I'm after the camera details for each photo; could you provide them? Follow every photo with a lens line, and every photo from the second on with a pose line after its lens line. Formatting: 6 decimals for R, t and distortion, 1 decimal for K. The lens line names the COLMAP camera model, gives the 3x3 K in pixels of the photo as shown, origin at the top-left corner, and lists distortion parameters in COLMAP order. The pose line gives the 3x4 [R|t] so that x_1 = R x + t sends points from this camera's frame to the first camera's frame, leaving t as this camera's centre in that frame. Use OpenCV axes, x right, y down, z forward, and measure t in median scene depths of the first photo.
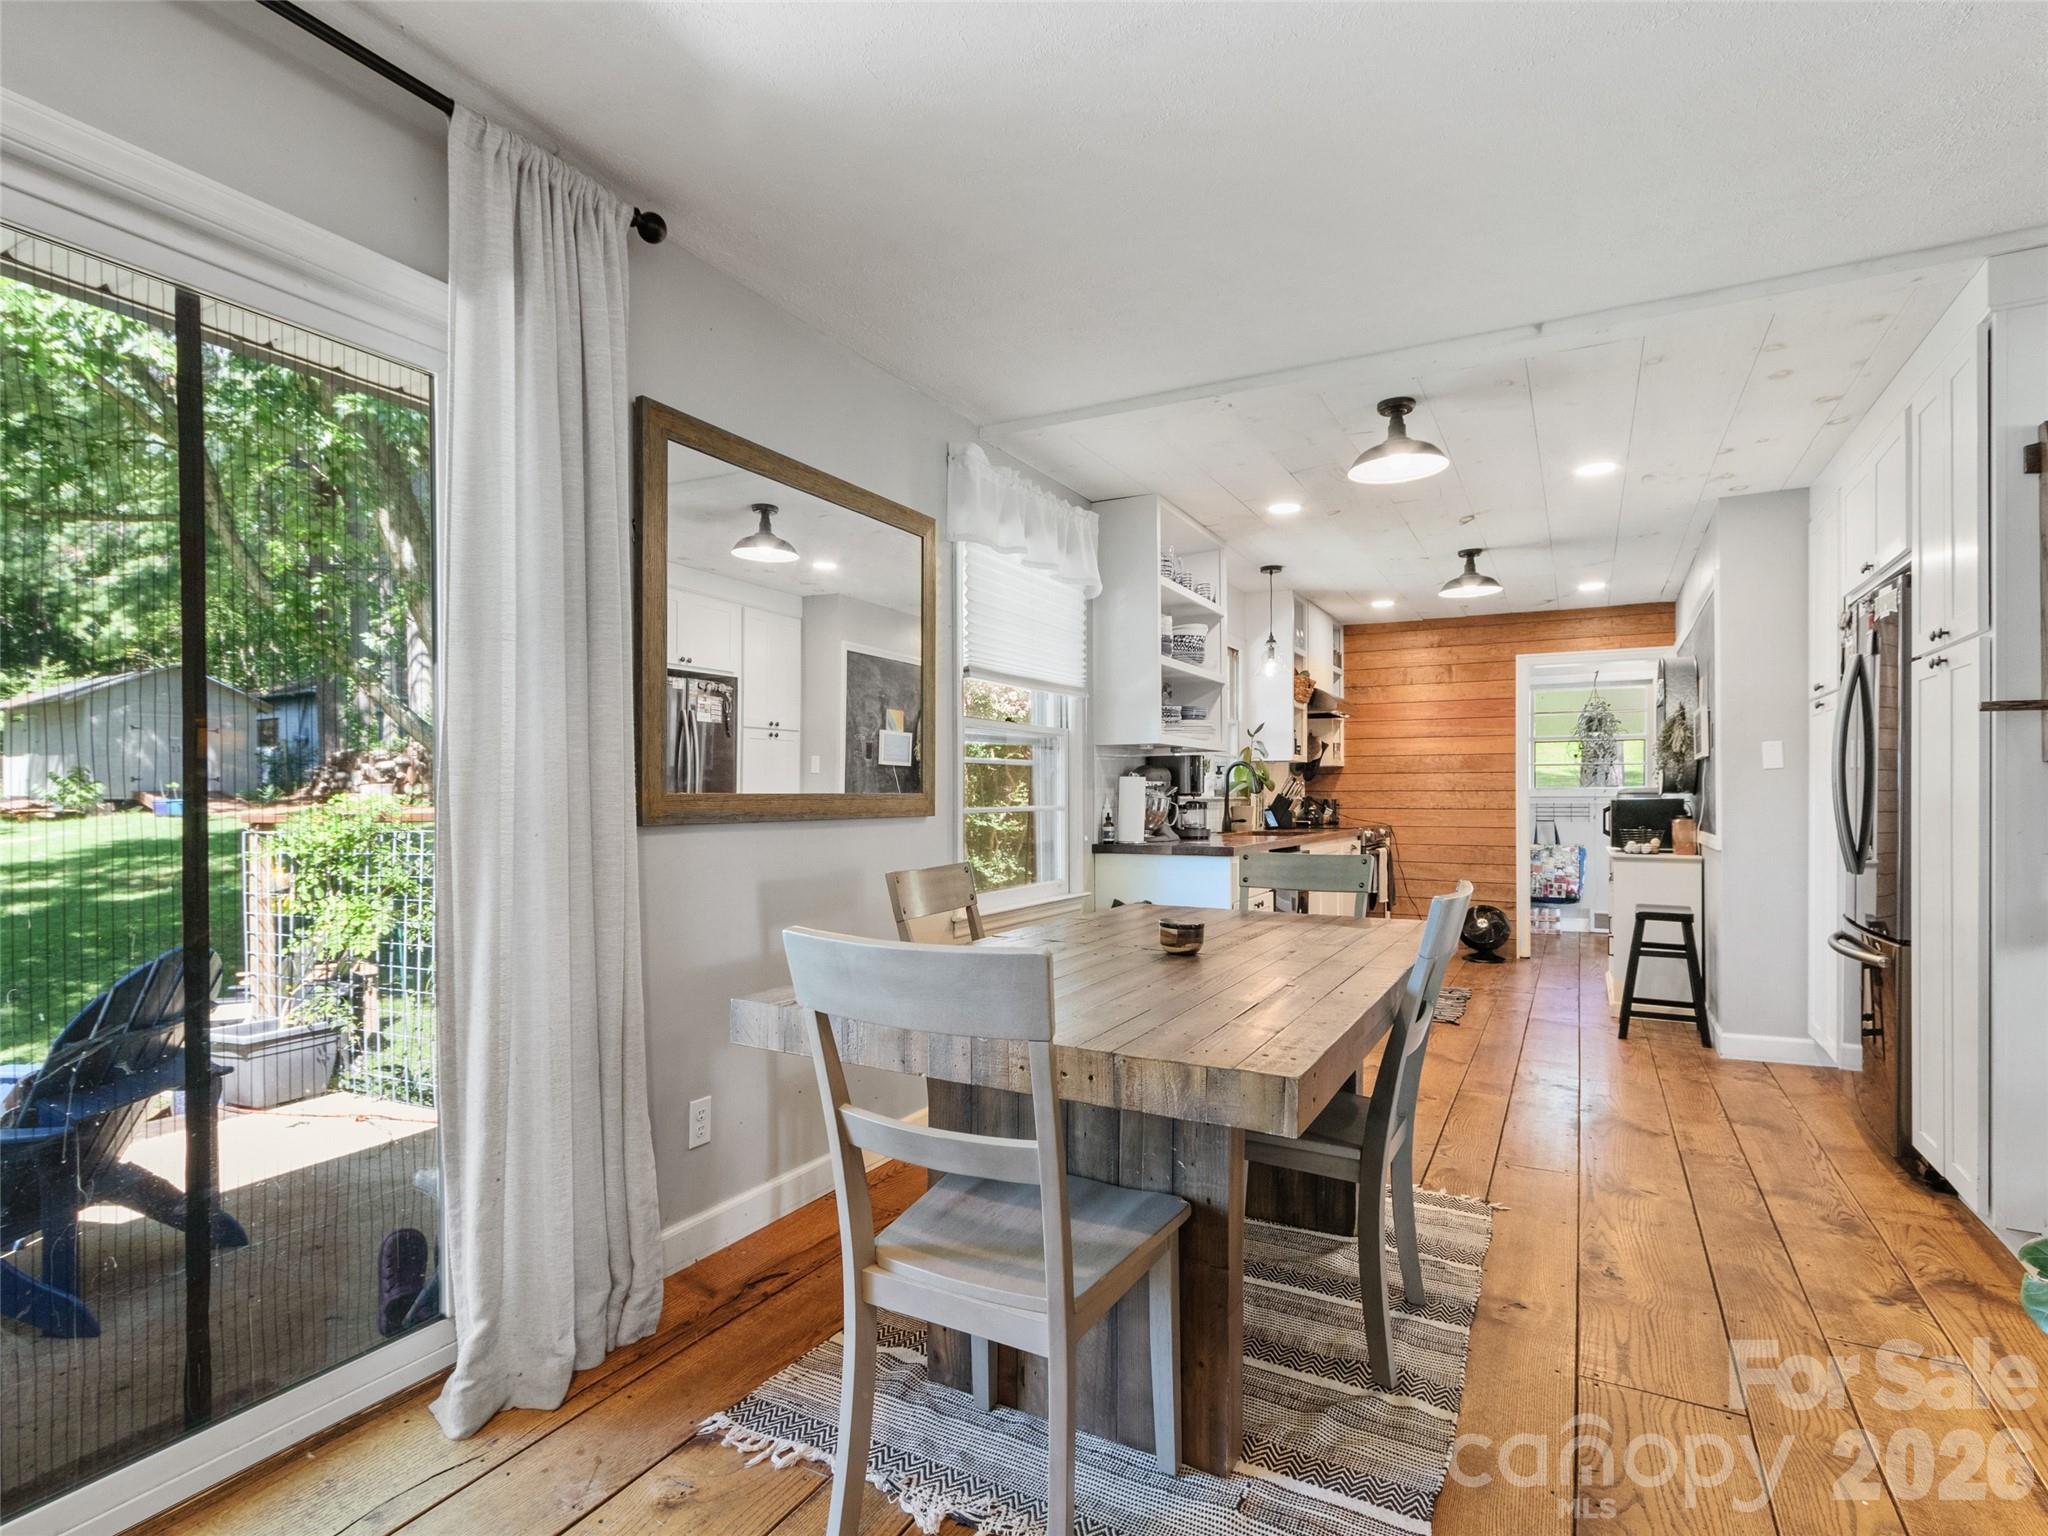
lens RADIAL K [[1057.3, 0, 1007.8], [0, 1057.3, 803.0], [0, 0, 1]] dist [0.009596, -0.005773]
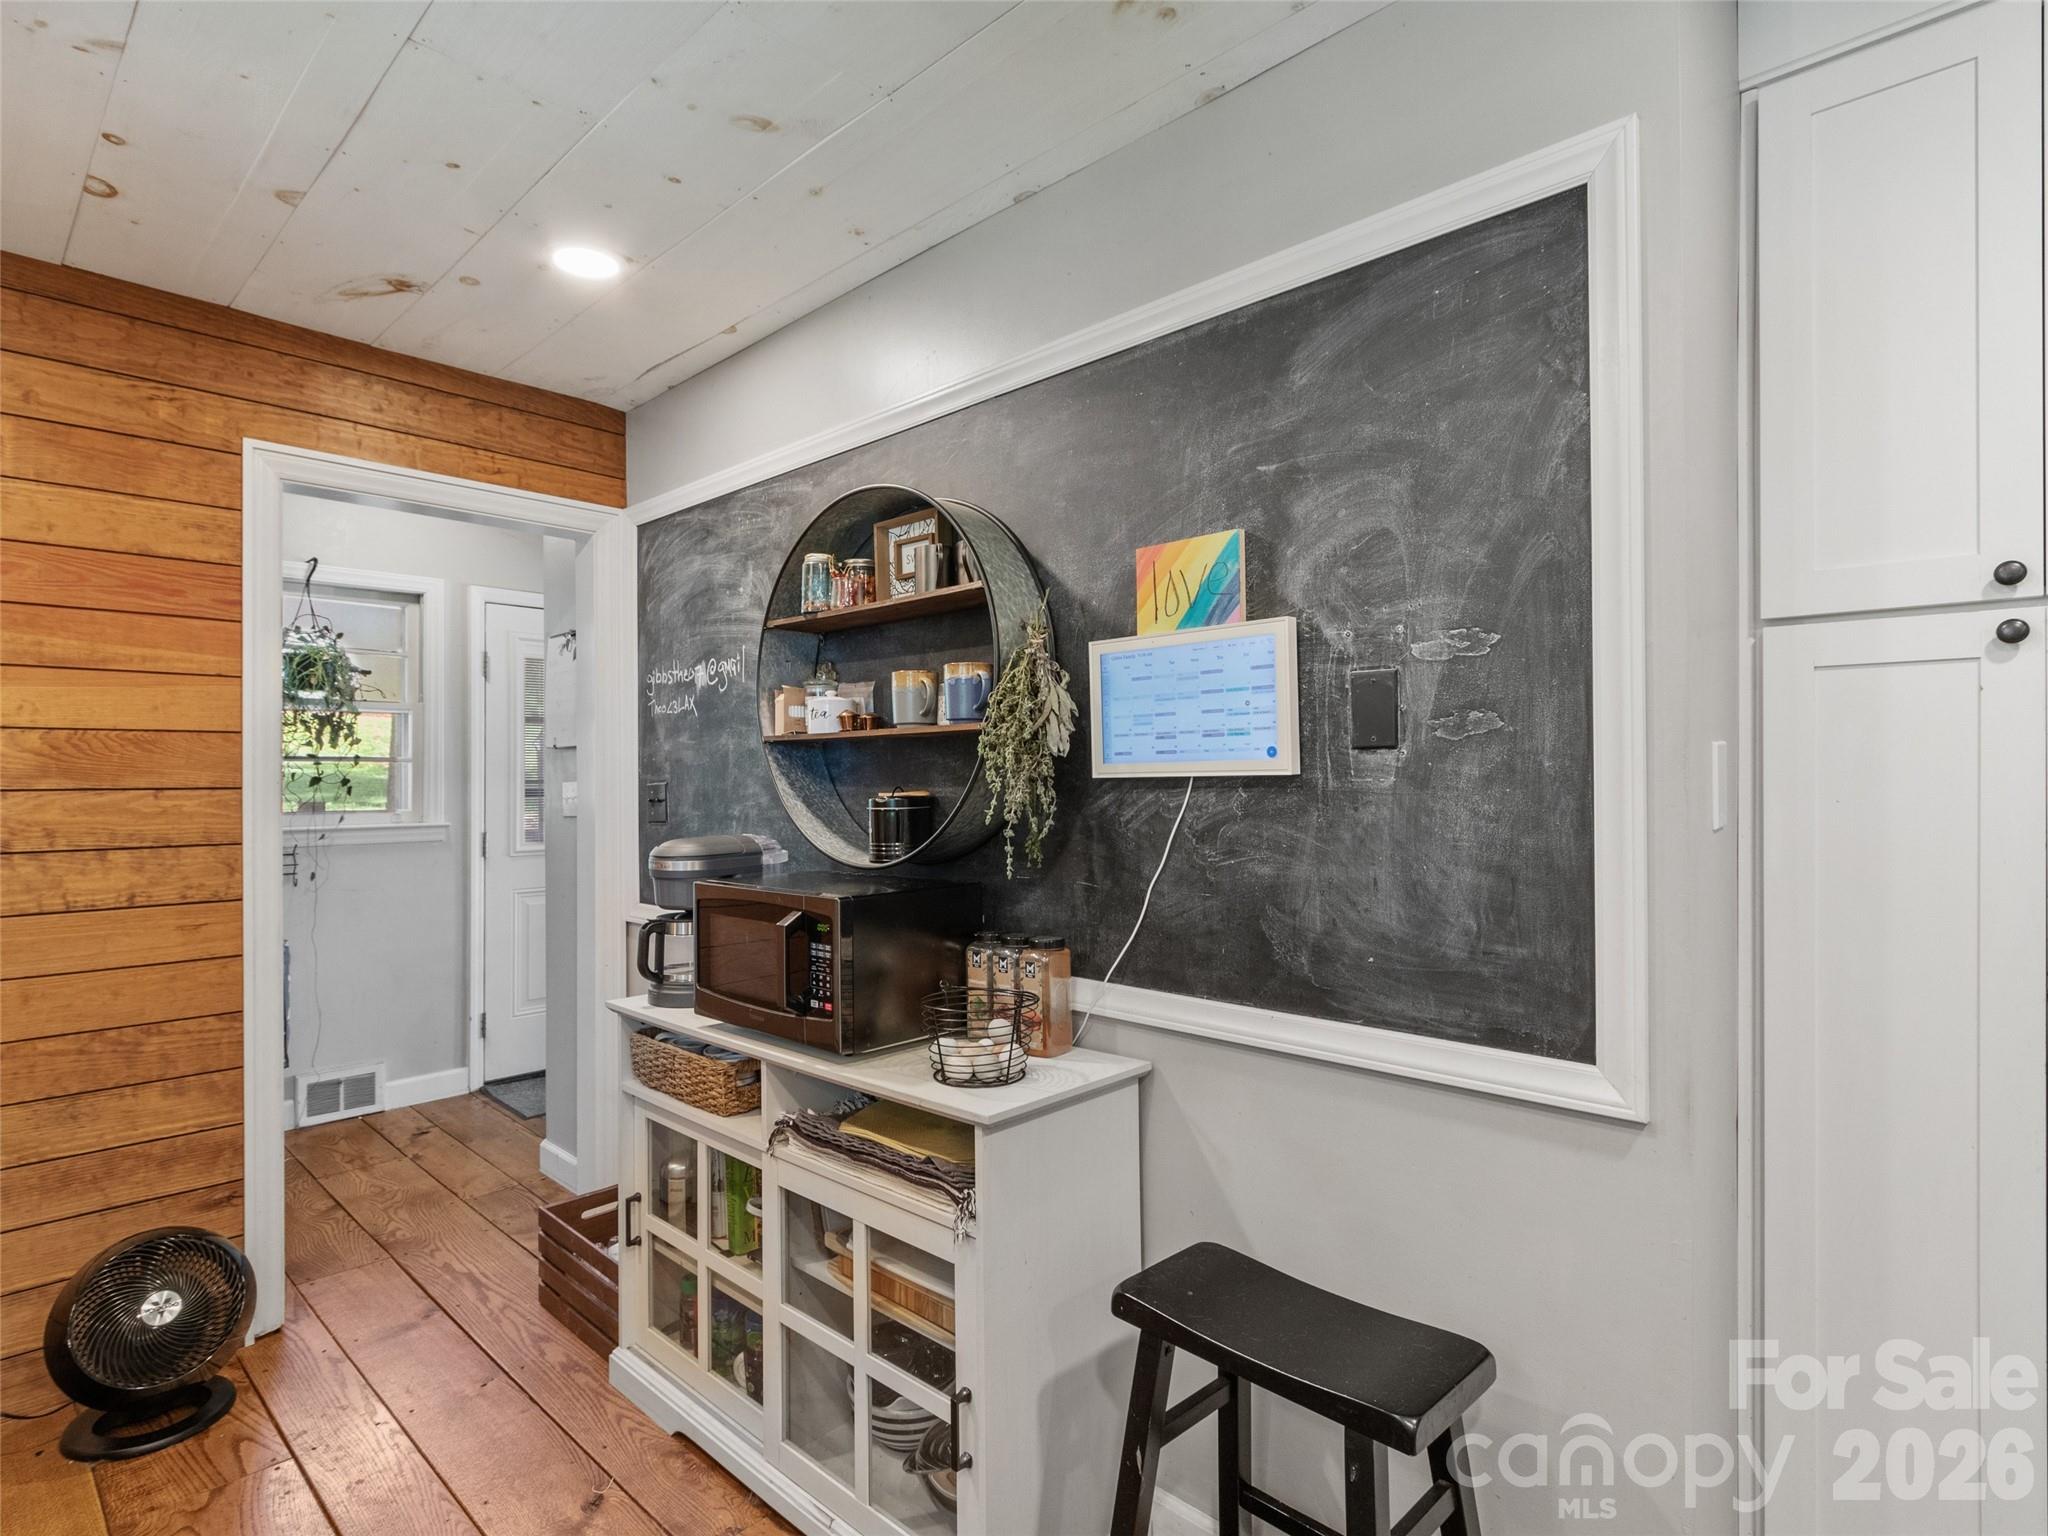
lens RADIAL K [[1064.9, 0, 1024.0], [0, 1064.9, 768.0], [0, 0, 1]] dist [-0.001308, -0.001280]
pose [[0.258598, 0.006948, 0.965960, 0.217920], [0.010148, 0.999899, -0.009909, -0.029398], [-0.965932, 0.012365, 0.258501, 0.669575]]
